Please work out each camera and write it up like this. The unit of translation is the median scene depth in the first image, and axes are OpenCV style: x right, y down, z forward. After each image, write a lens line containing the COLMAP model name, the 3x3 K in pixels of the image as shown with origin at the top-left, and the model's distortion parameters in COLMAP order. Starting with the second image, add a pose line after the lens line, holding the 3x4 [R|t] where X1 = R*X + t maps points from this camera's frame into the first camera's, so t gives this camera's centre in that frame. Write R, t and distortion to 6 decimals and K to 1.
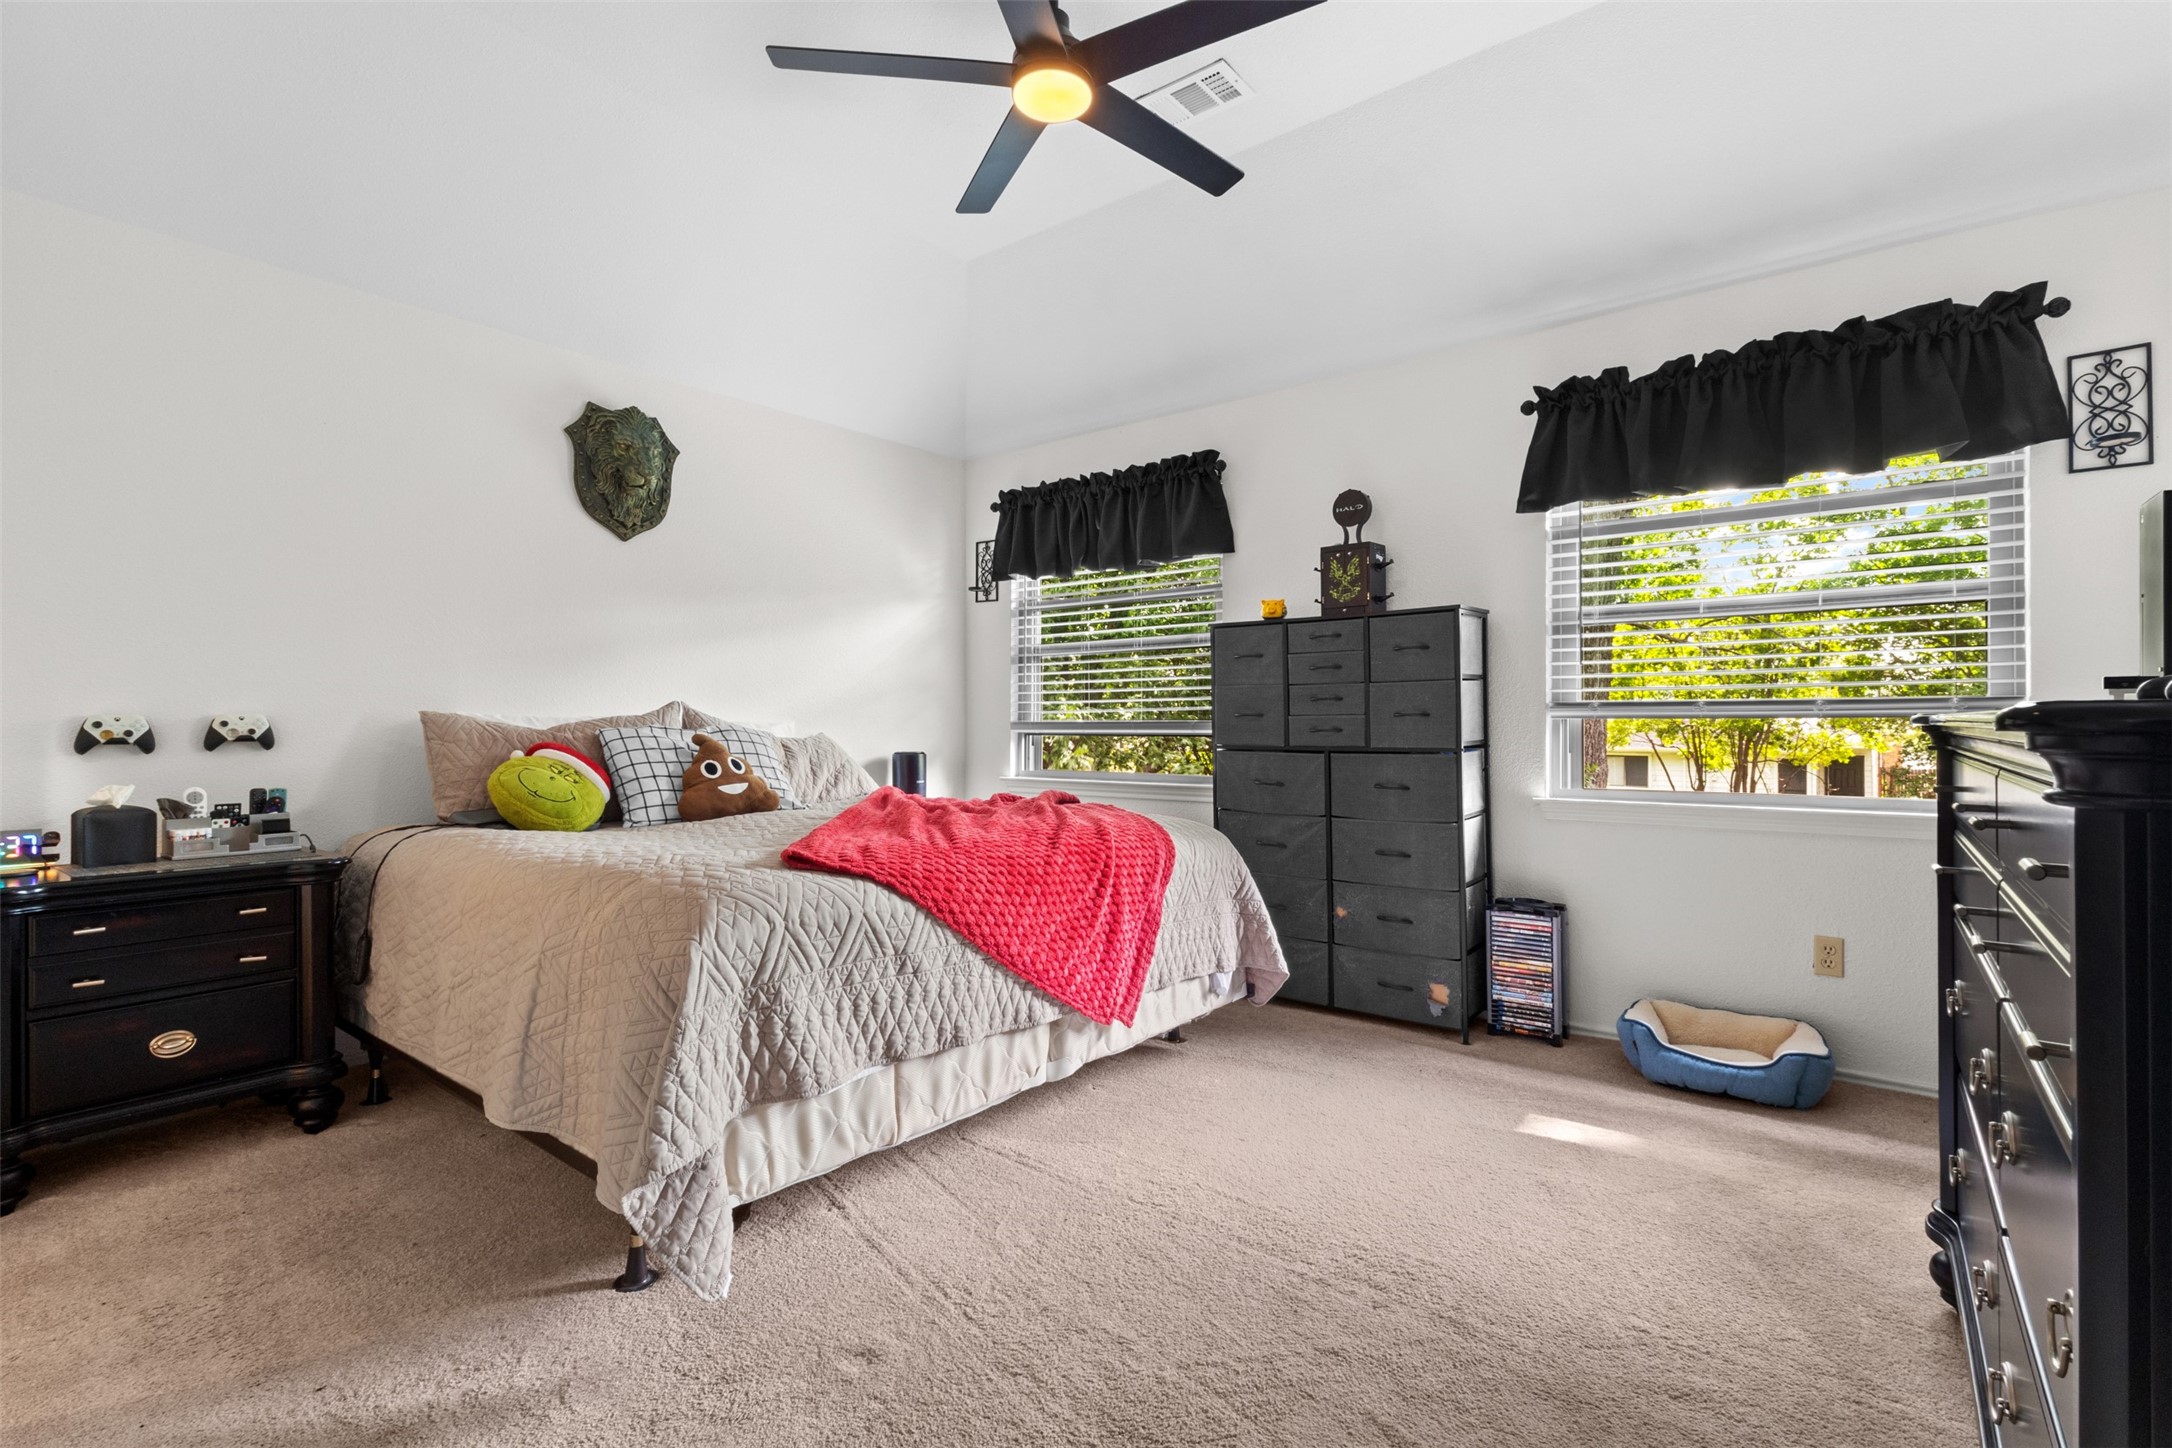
lens RADIAL K [[991.7, 0, 1093.6], [0, 991.7, 723.5], [0, 0, 1]] dist [-0.001477, 0.000203]
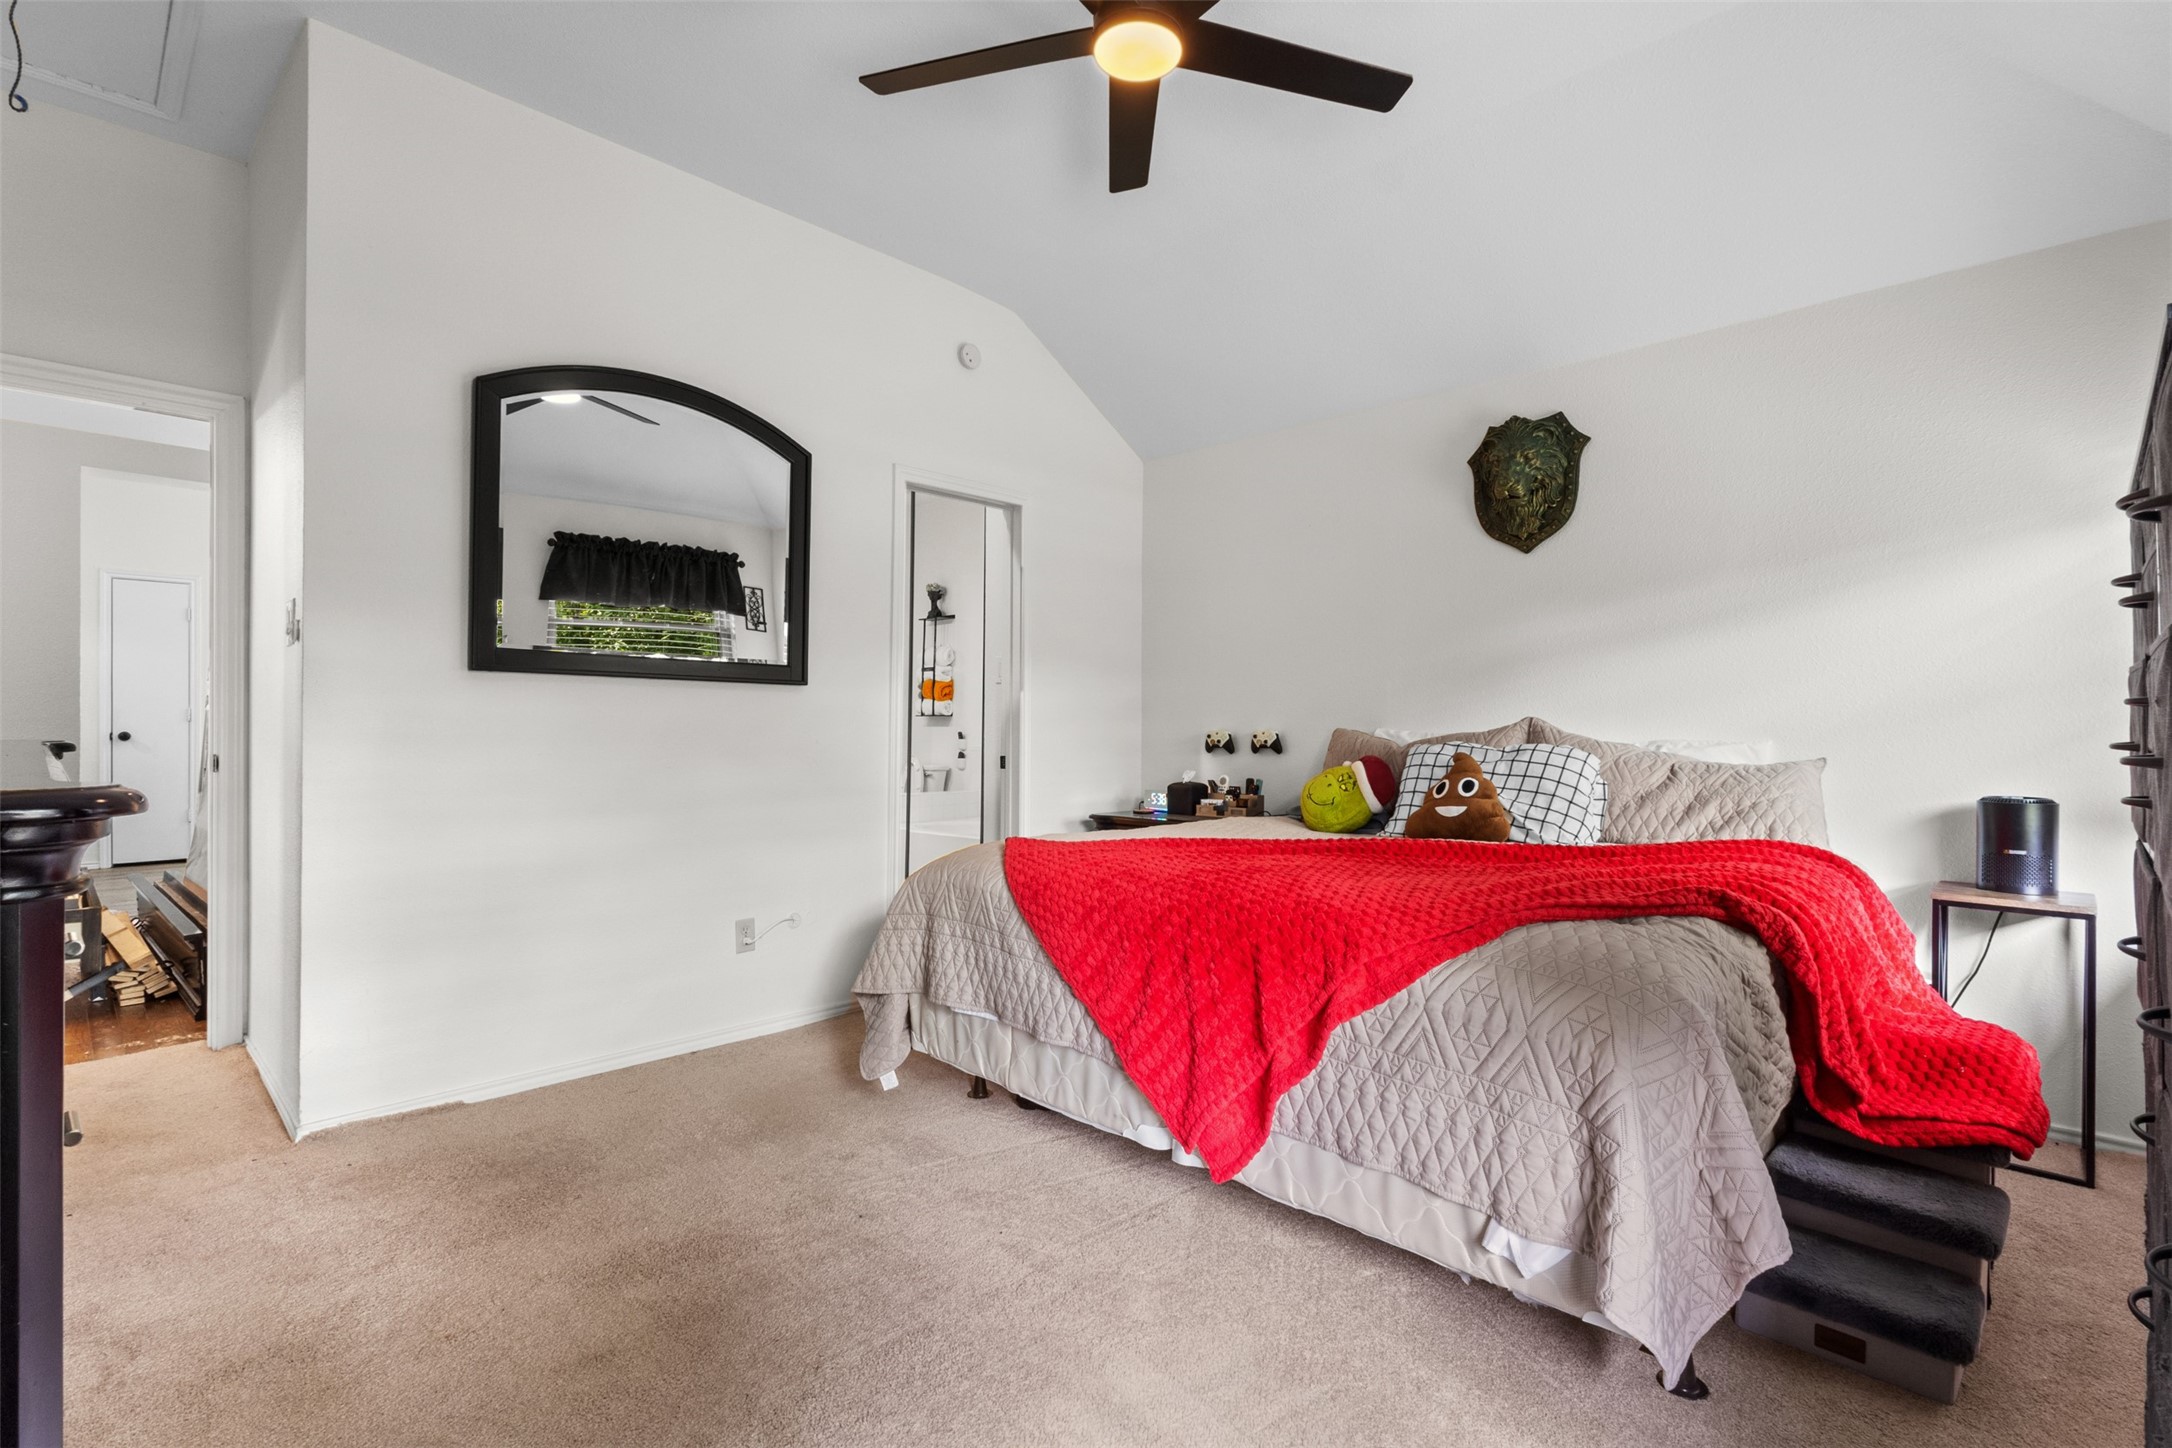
lens RADIAL K [[1007.9, 0, 1086.0], [0, 1007.9, 724.0], [0, 0, 1]] dist [-0.000254, 0.000066]
pose [[-0.120816, -0.001774, -0.992673, 0.729418], [-0.009619, 0.999954, -0.000616, -0.014942], [0.992628, 0.009474, -0.120828, 0.902141]]
